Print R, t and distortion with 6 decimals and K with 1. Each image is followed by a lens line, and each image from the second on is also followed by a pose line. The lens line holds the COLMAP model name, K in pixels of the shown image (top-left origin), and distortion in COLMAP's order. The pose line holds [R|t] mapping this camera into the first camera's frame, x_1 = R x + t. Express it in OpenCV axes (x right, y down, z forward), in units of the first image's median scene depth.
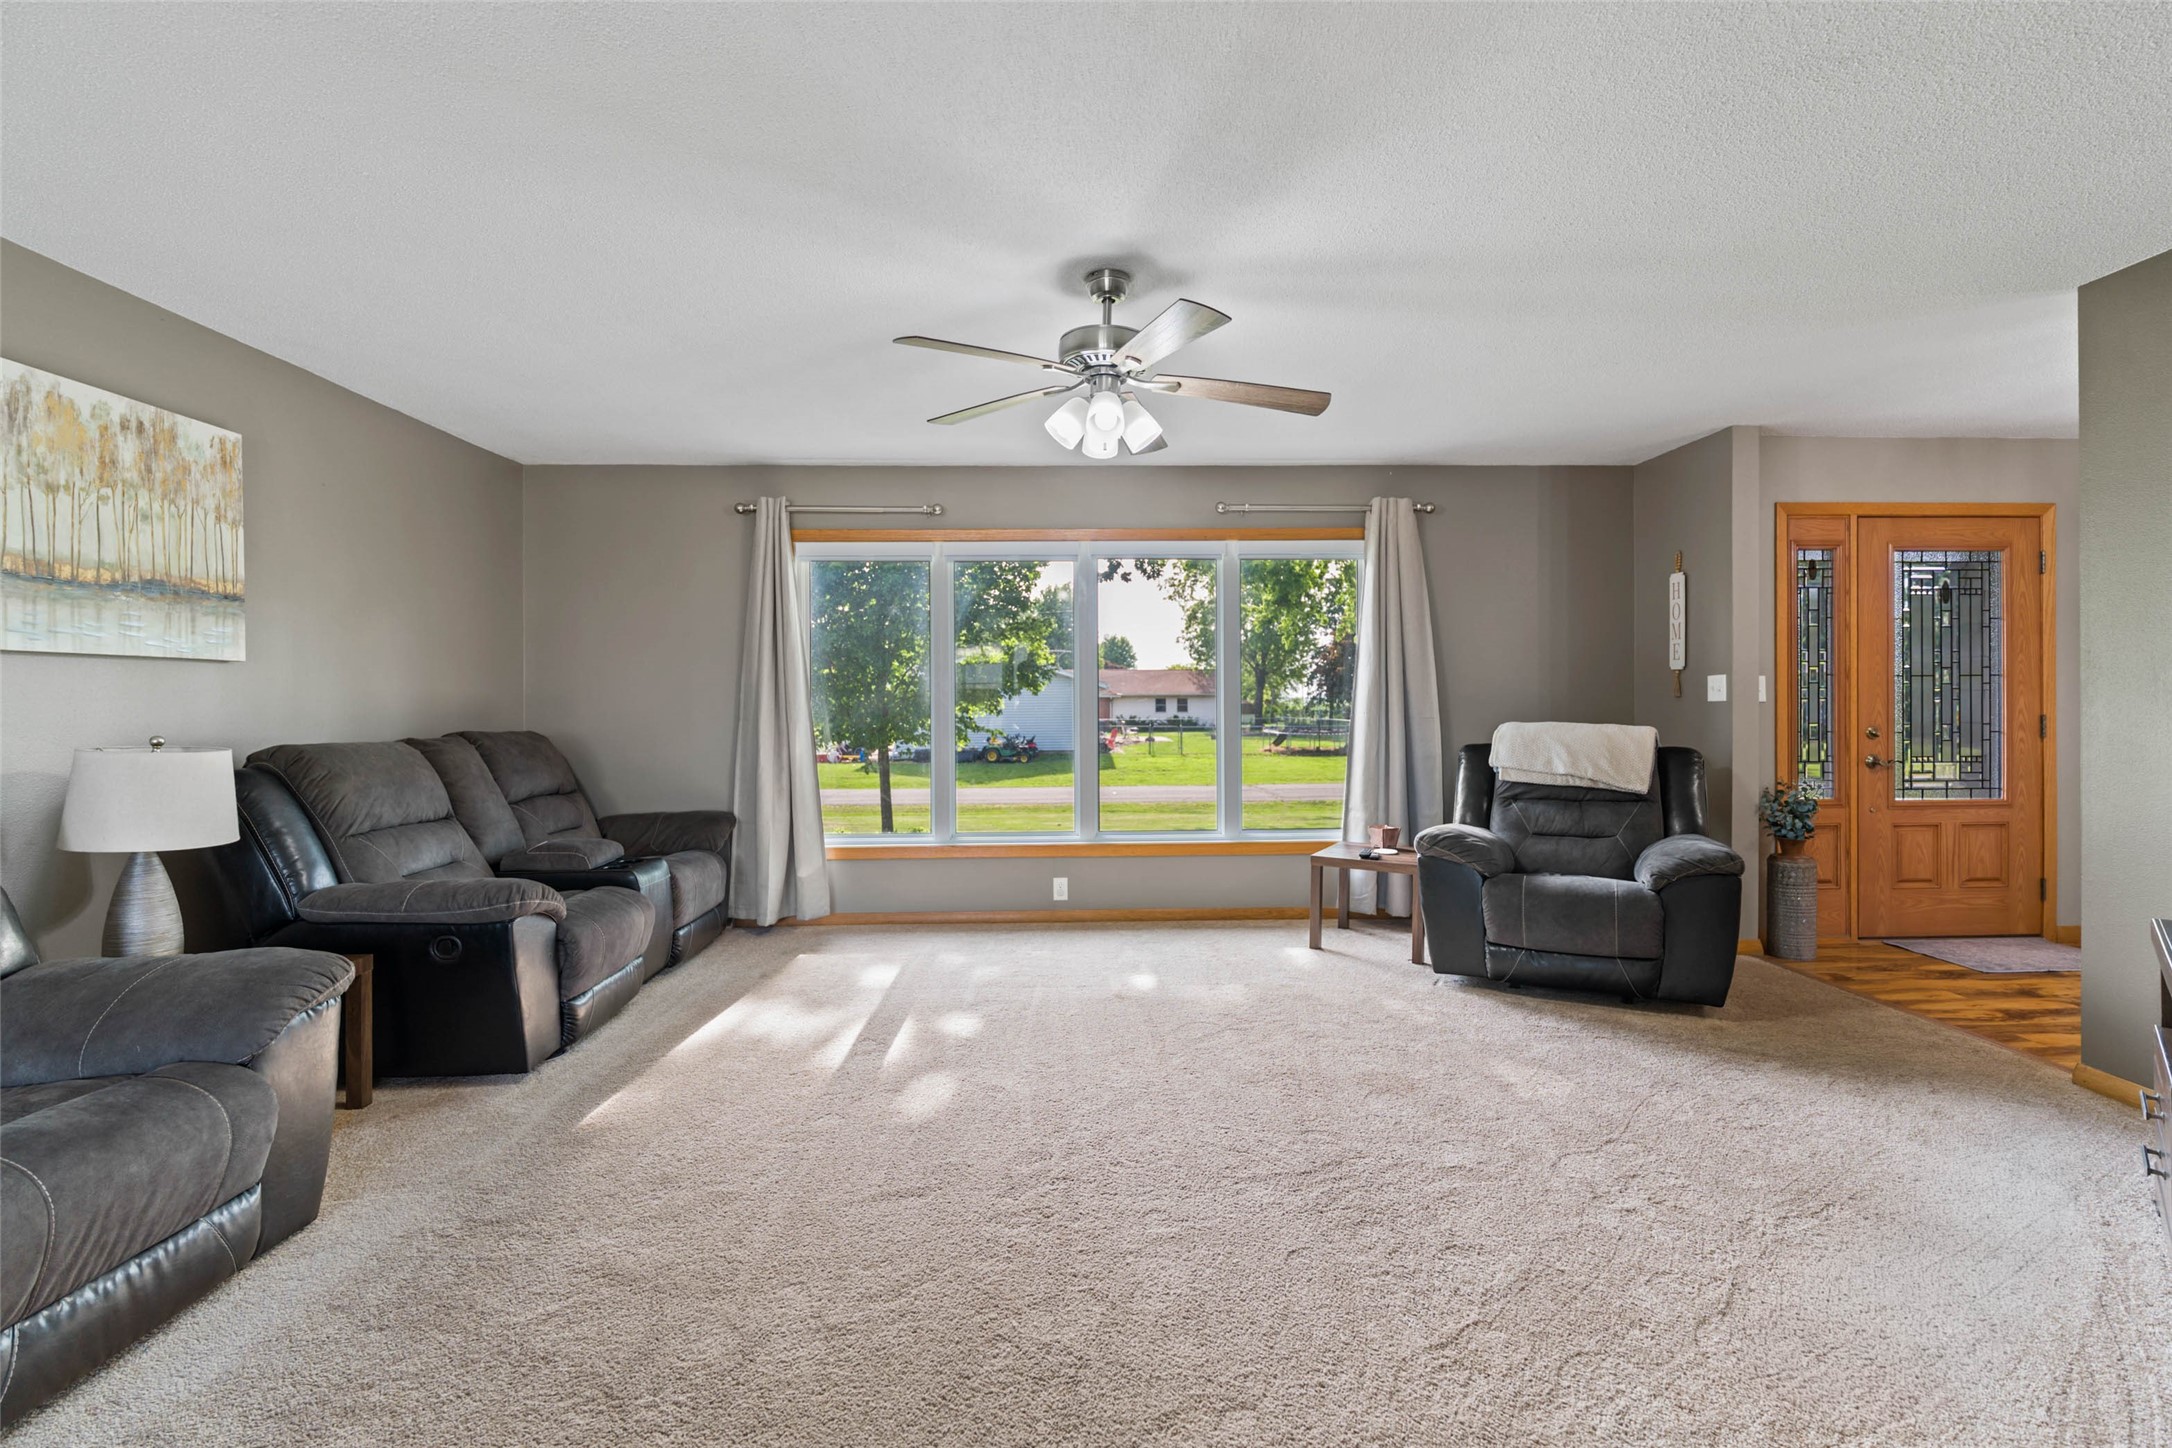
lens RADIAL K [[955.0, 0, 1099.5], [0, 955.0, 702.8], [0, 0, 1]] dist [-0.005863, 0.000603]
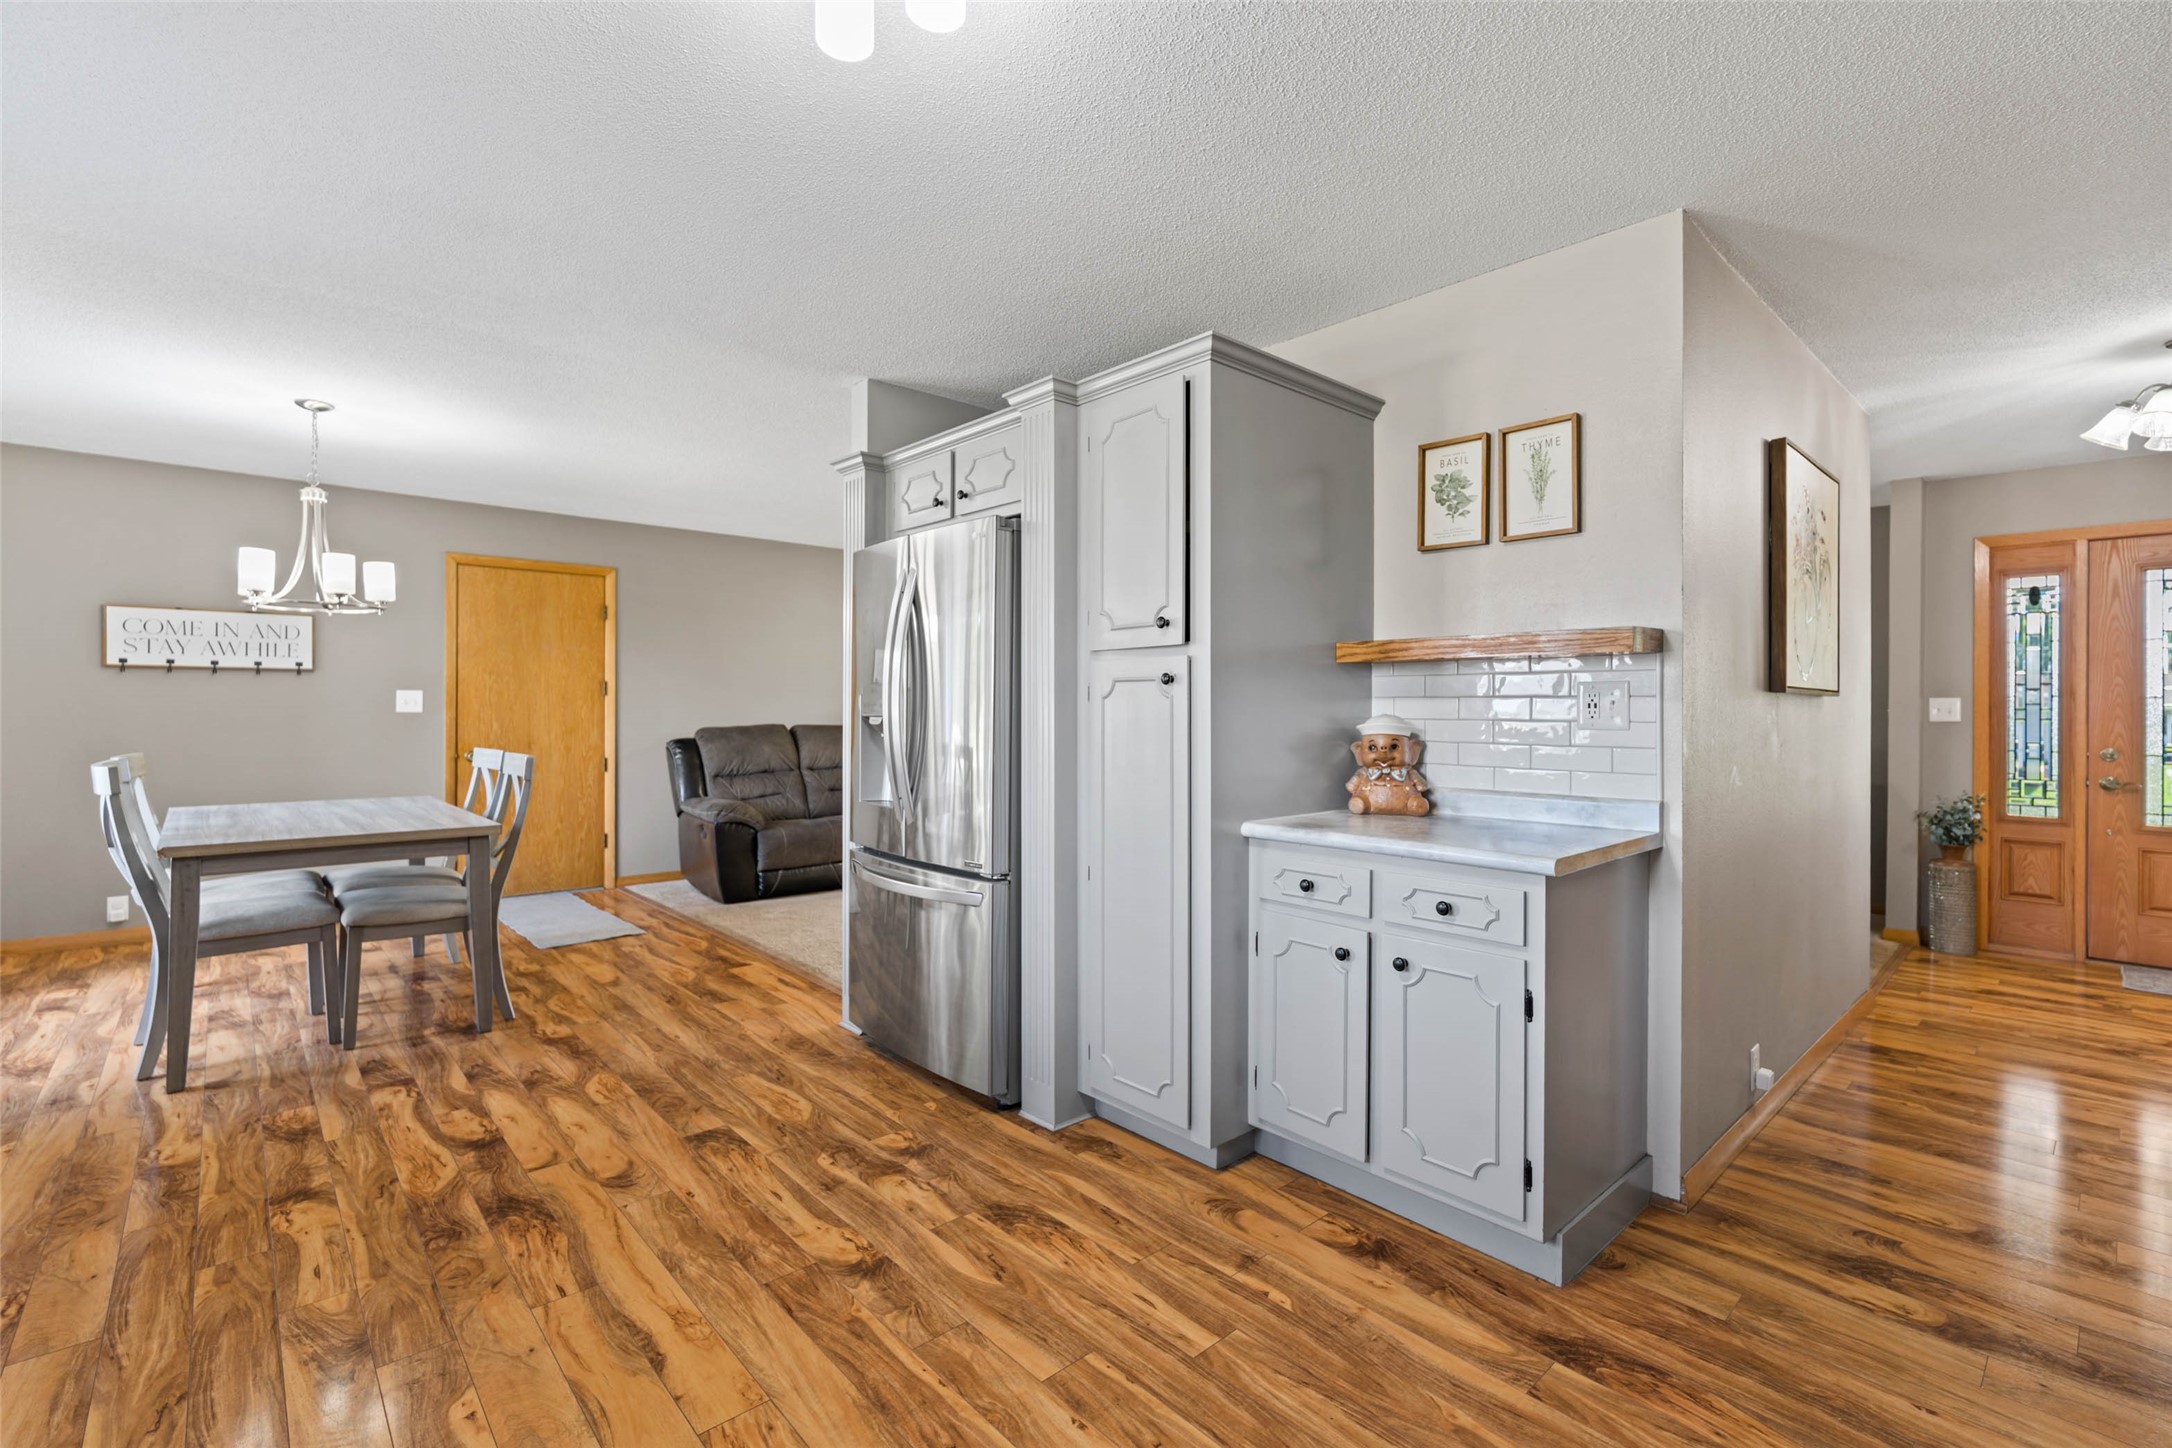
lens RADIAL K [[955.0, 0, 1086.7], [0, 955.0, 708.2], [0, 0, 1]] dist [-0.005863, 0.000603]
pose [[0.649733, 0.007917, -0.760121, 0.870948], [-0.011454, 0.999934, 0.000624, -0.005382], [0.760076, 0.008301, 0.649781, -0.463009]]
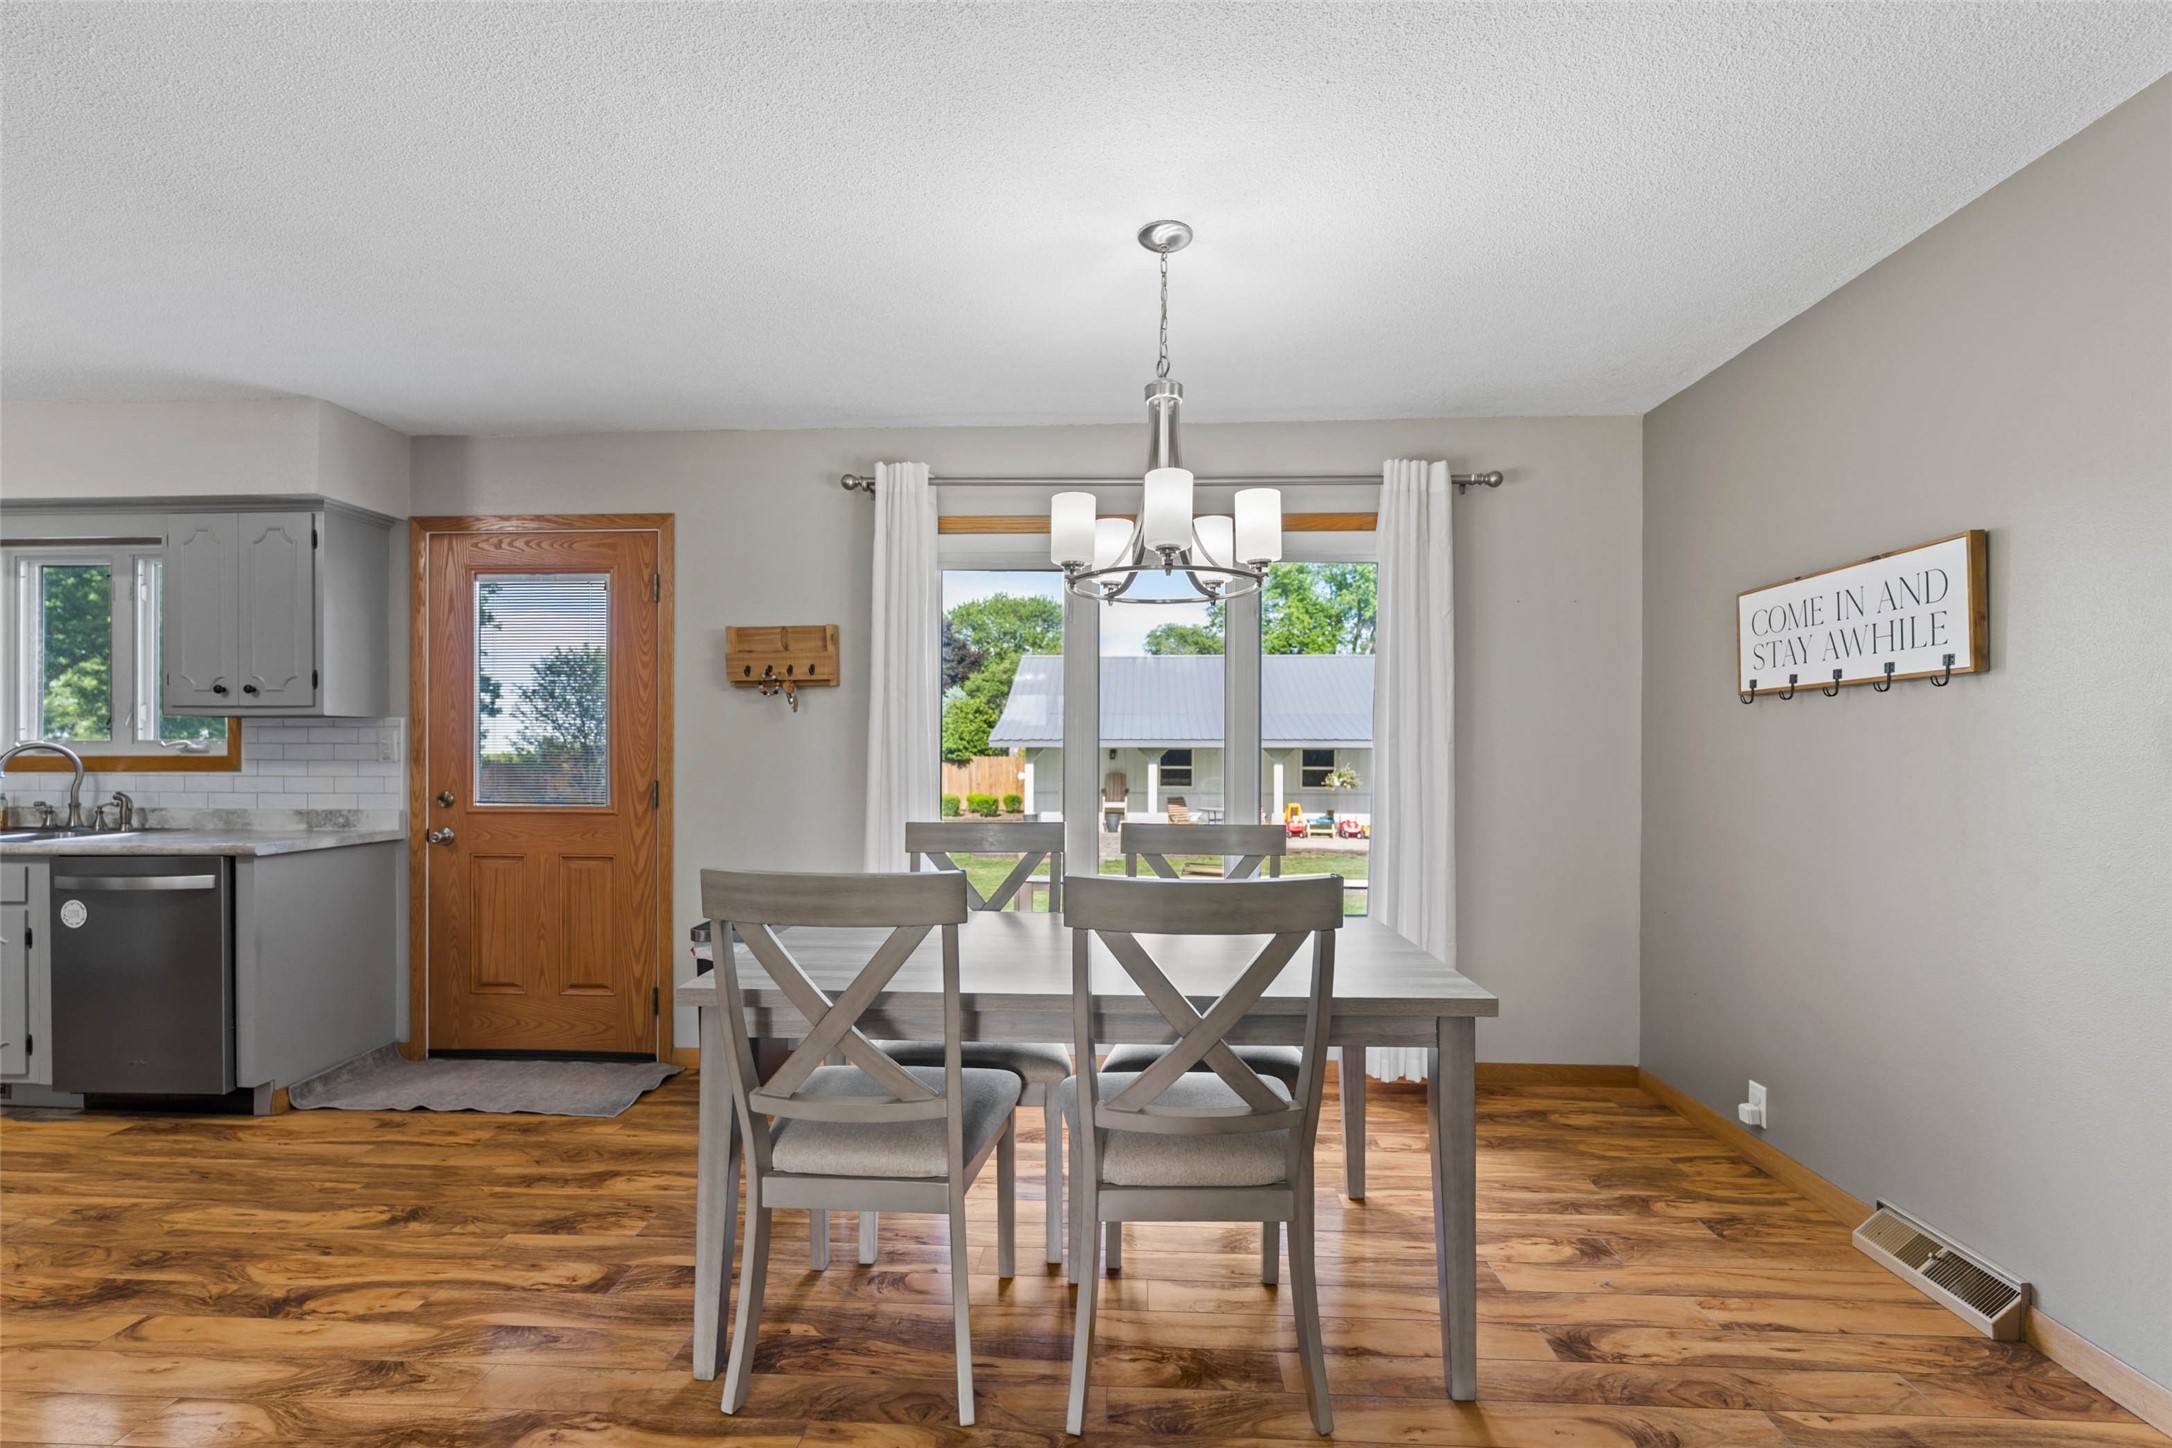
lens RADIAL K [[955.0, 0, 1077.9], [0, 955.0, 758.3], [0, 0, 1]] dist [-0.005863, 0.000603]
pose [[-0.996802, 0.002873, 0.079860, -0.213968], [0.003490, 0.999965, 0.007586, -0.002888], [-0.079835, 0.007841, -0.996777, 0.056489]]
